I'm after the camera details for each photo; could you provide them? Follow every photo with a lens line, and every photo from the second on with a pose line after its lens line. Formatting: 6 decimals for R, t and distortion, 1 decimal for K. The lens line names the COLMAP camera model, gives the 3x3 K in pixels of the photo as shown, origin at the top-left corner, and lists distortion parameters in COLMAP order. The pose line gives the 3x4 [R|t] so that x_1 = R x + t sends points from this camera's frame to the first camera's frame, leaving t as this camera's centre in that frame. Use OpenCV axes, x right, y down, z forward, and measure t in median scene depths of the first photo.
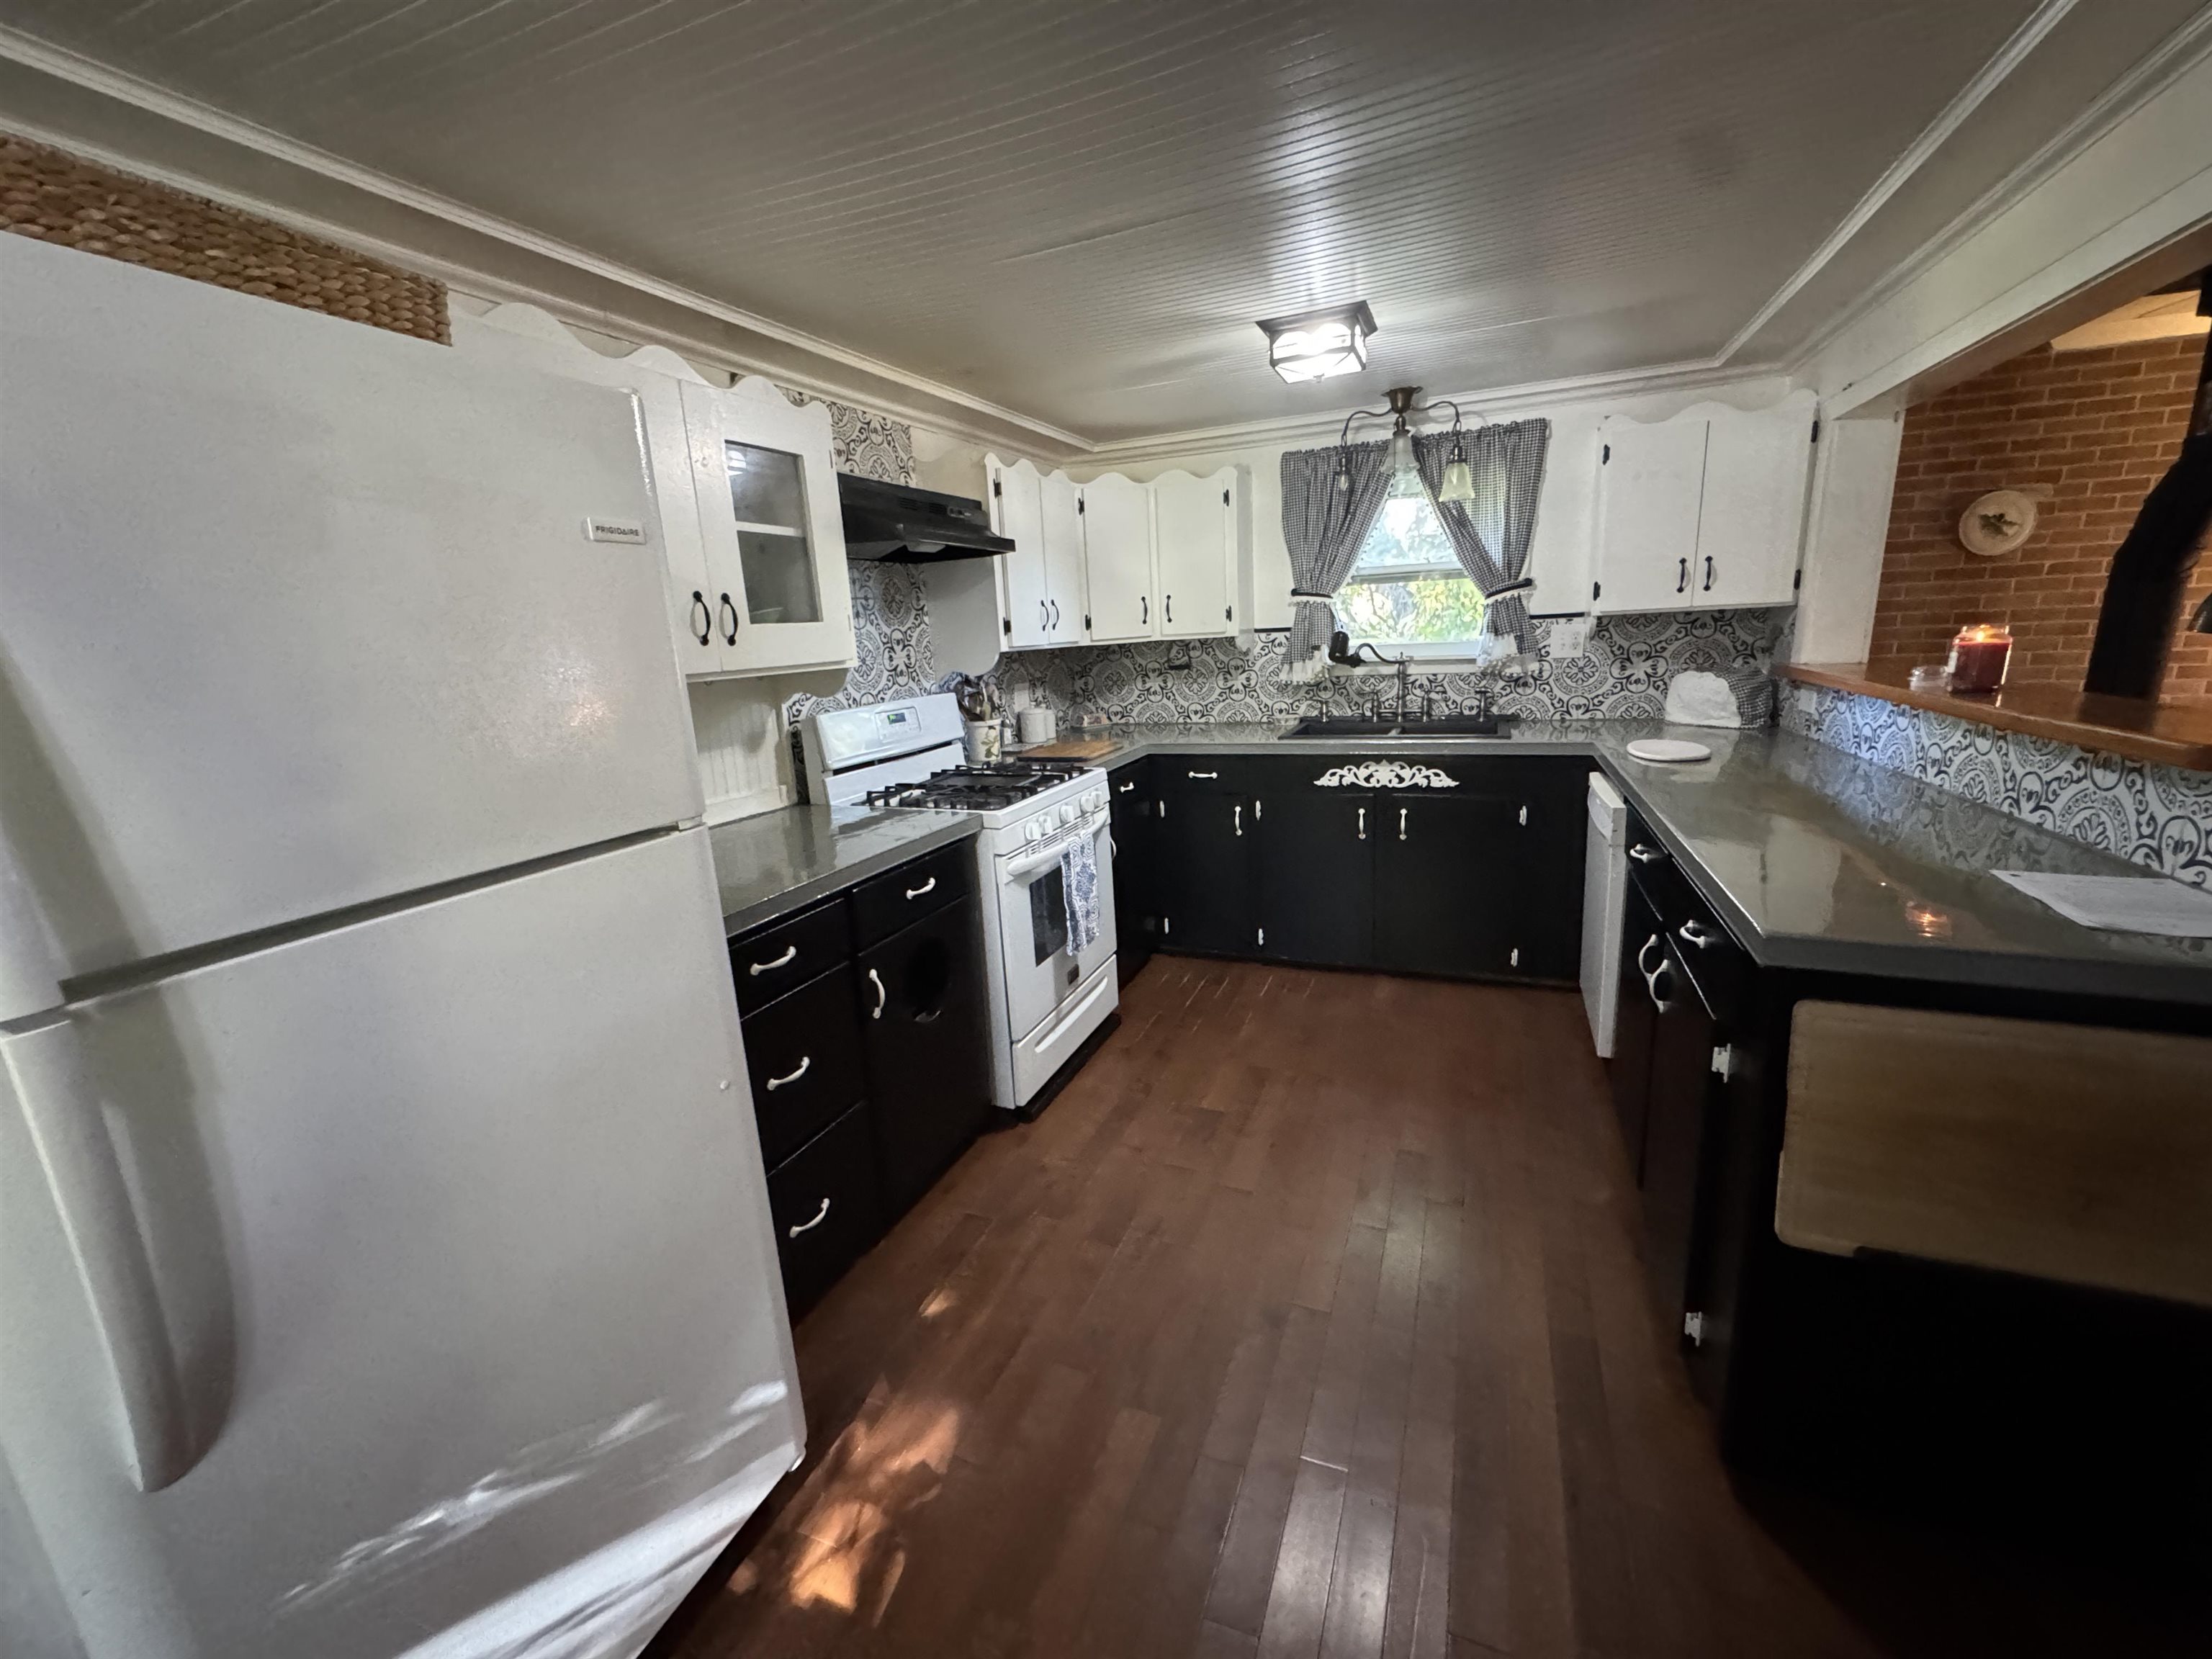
lens RADIAL K [[882.6, 0, 1104.3], [0, 882.6, 828.5], [0, 0, 1]] dist [-0.002291, -0.000442]
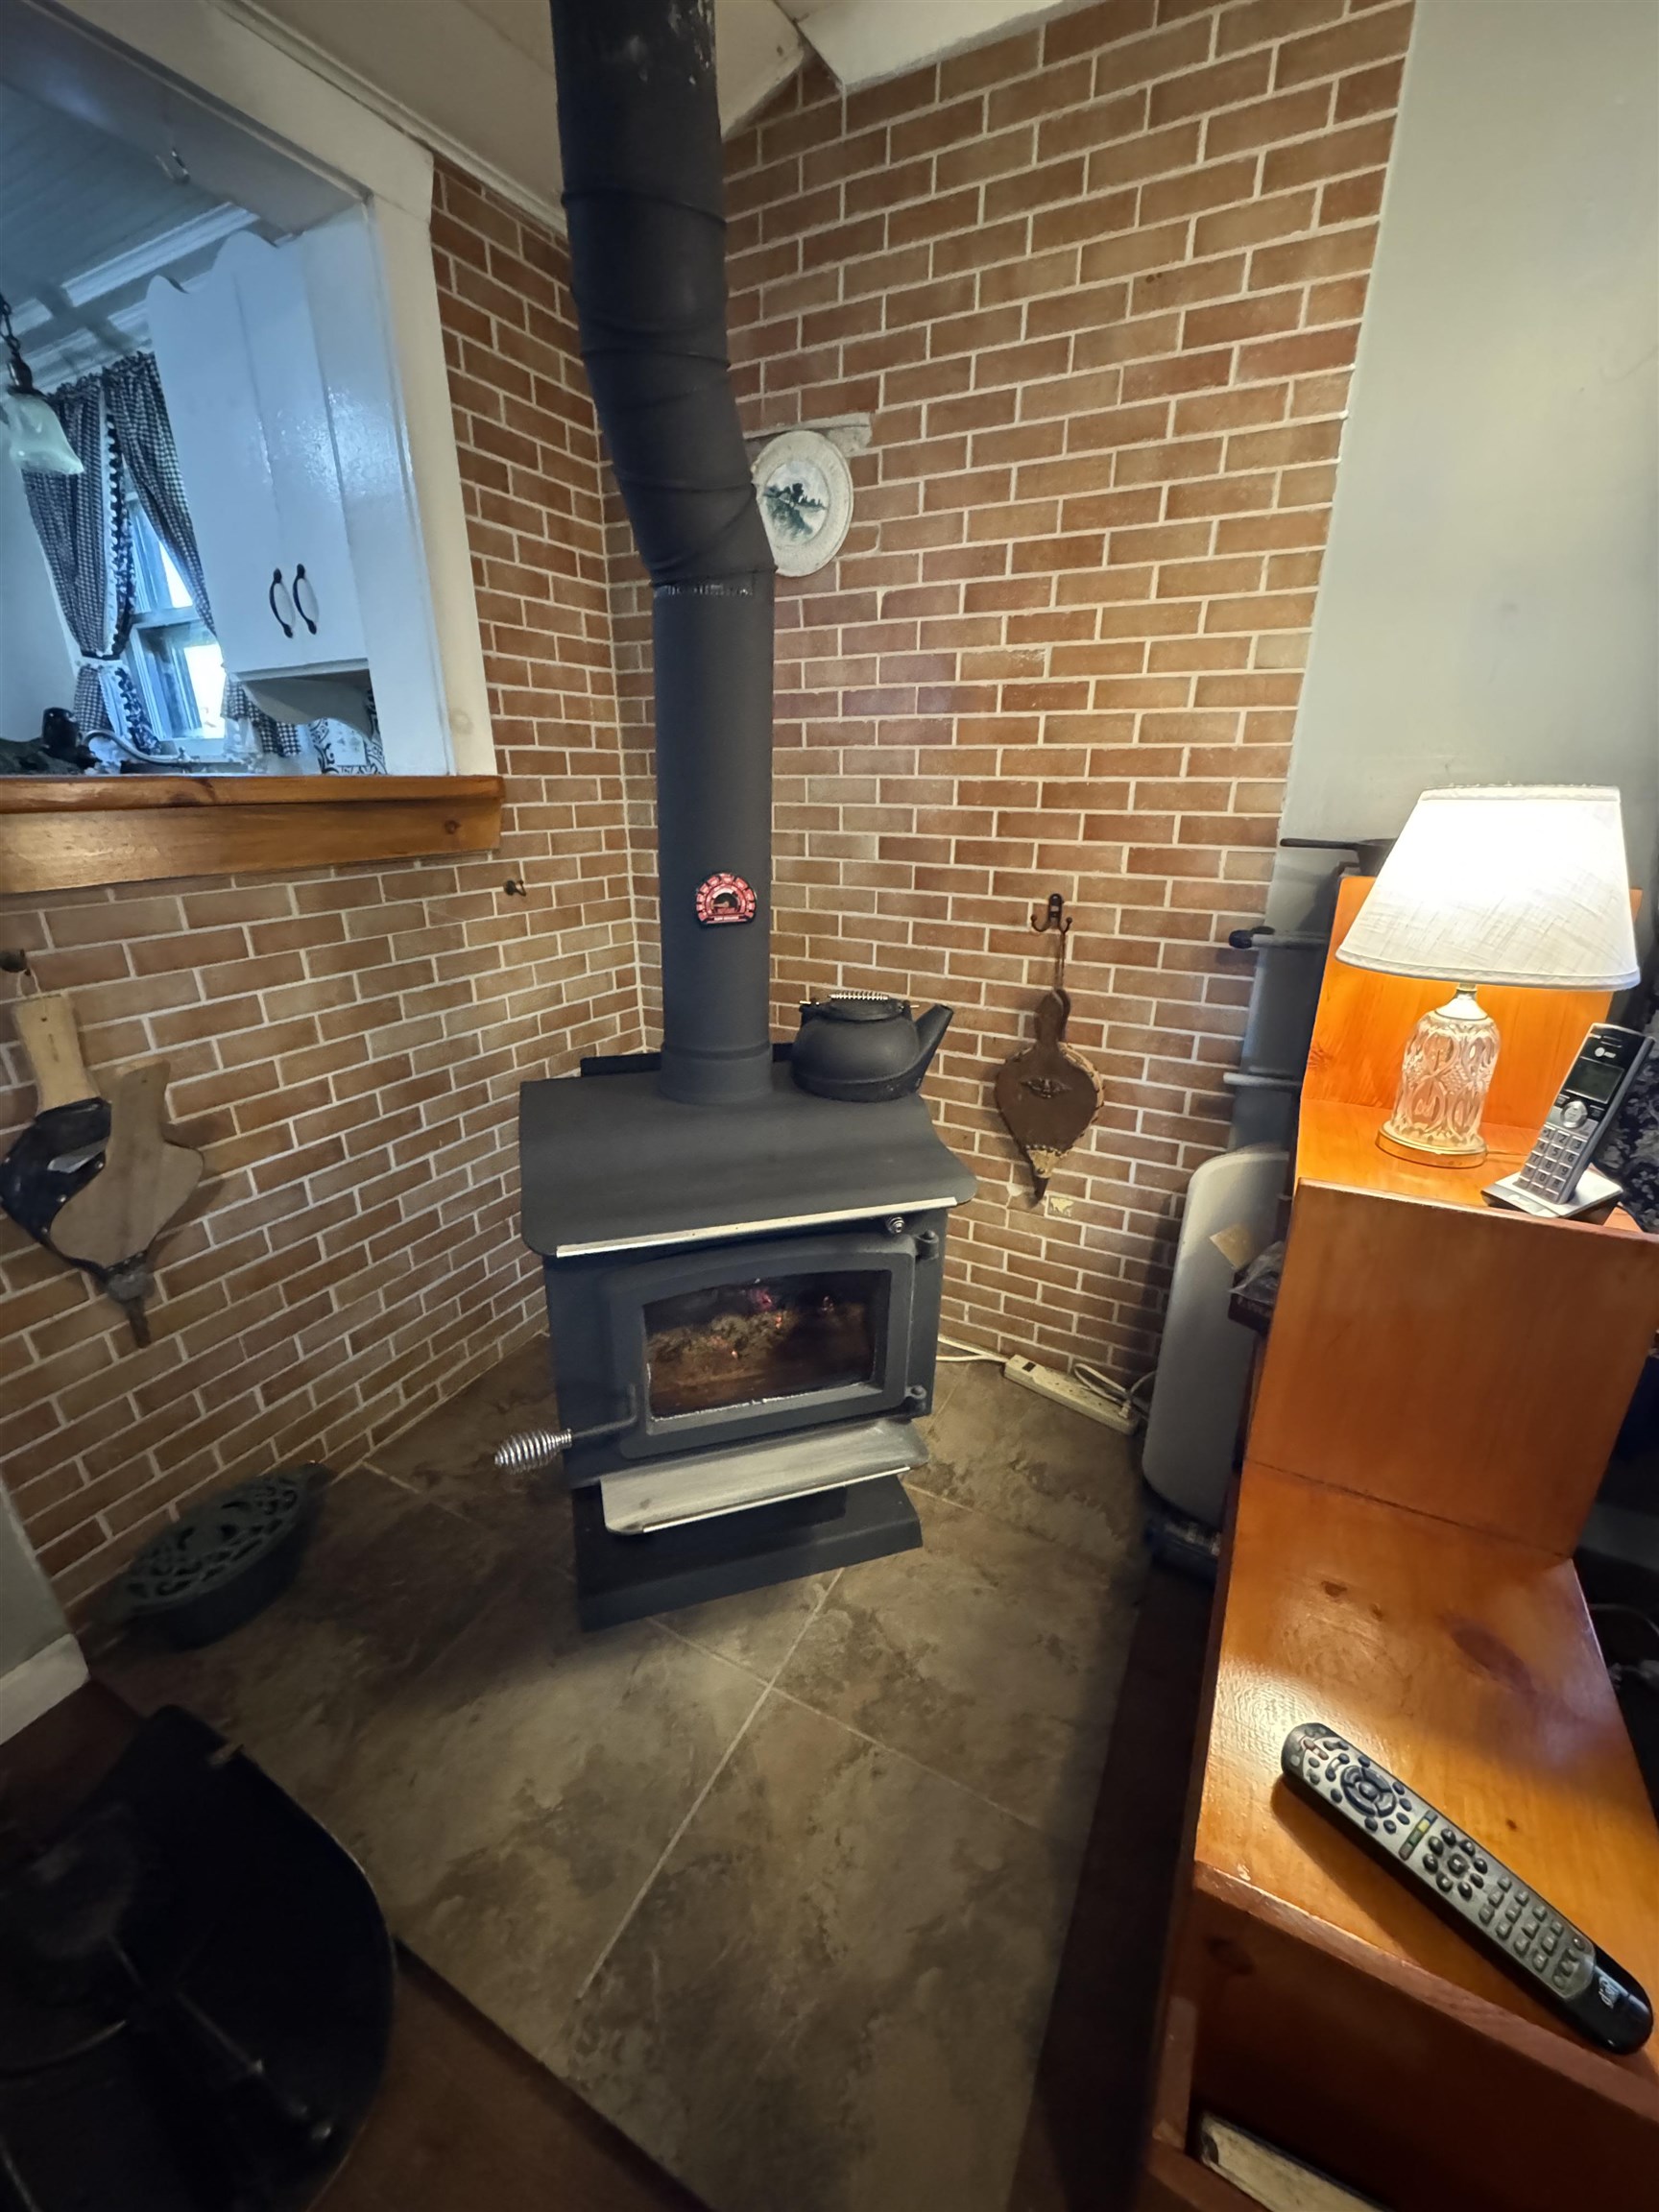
lens RADIAL K [[893.2, 0, 825.4], [0, 893.2, 1106.8], [0, 0, 1]] dist [-0.000971, -0.000254]
pose [[0.994405, 0.077018, -0.072299, 0.979329], [-0.066057, 0.987462, 0.143368, -0.072343], [0.082434, -0.137790, 0.987025, 0.401164]]
